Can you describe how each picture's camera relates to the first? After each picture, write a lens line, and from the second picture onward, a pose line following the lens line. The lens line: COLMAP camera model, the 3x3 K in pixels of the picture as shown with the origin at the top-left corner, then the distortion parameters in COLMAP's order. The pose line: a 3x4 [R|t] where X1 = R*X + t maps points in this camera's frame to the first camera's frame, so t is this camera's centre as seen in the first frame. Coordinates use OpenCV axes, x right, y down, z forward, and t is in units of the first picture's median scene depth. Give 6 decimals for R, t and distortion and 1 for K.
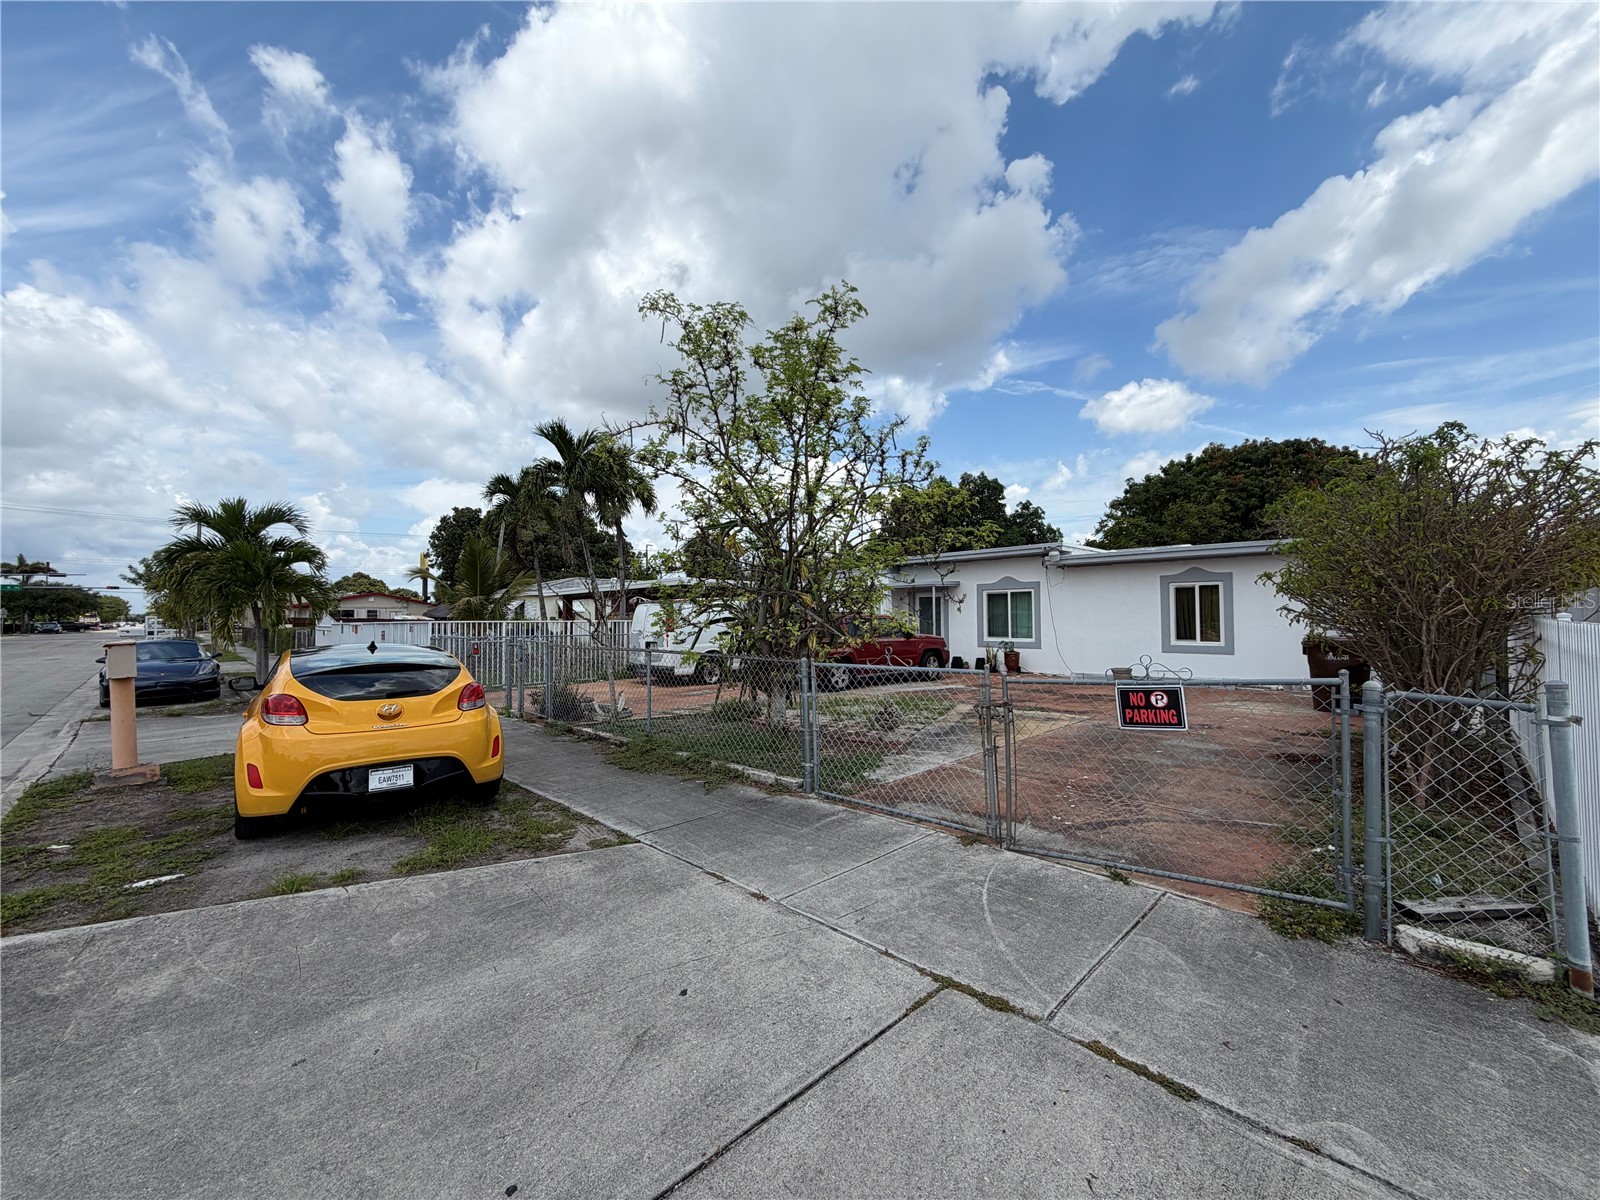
lens RADIAL K [[638.7, 0, 794.9], [0, 638.7, 611.4], [0, 0, 1]] dist [0.000091, 0.000403]
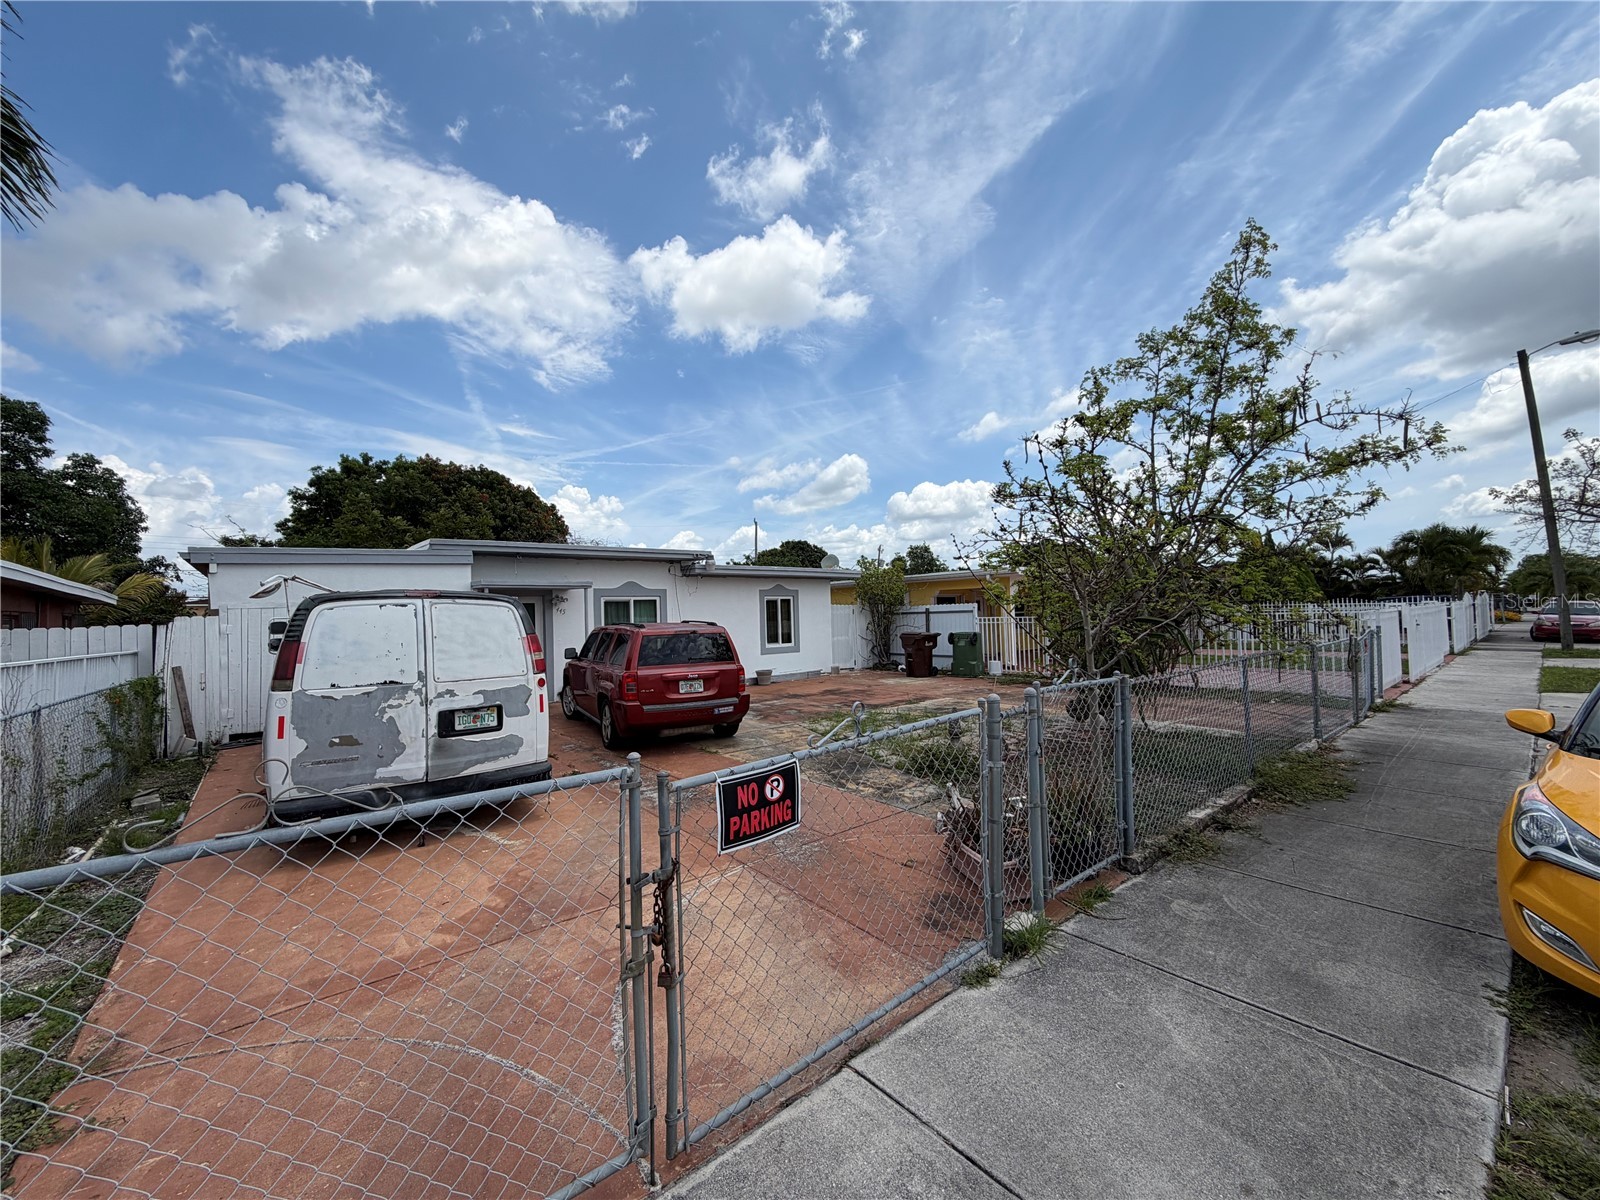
lens RADIAL K [[638.7, 0, 795.3], [0, 638.7, 594.5], [0, 0, 1]] dist [0.000091, 0.000403]
pose [[0.089169, 0.042000, 0.995131, -0.547622], [0.020263, 0.998827, -0.043972, 0.005854], [-0.995810, 0.024086, 0.088214, 0.776830]]
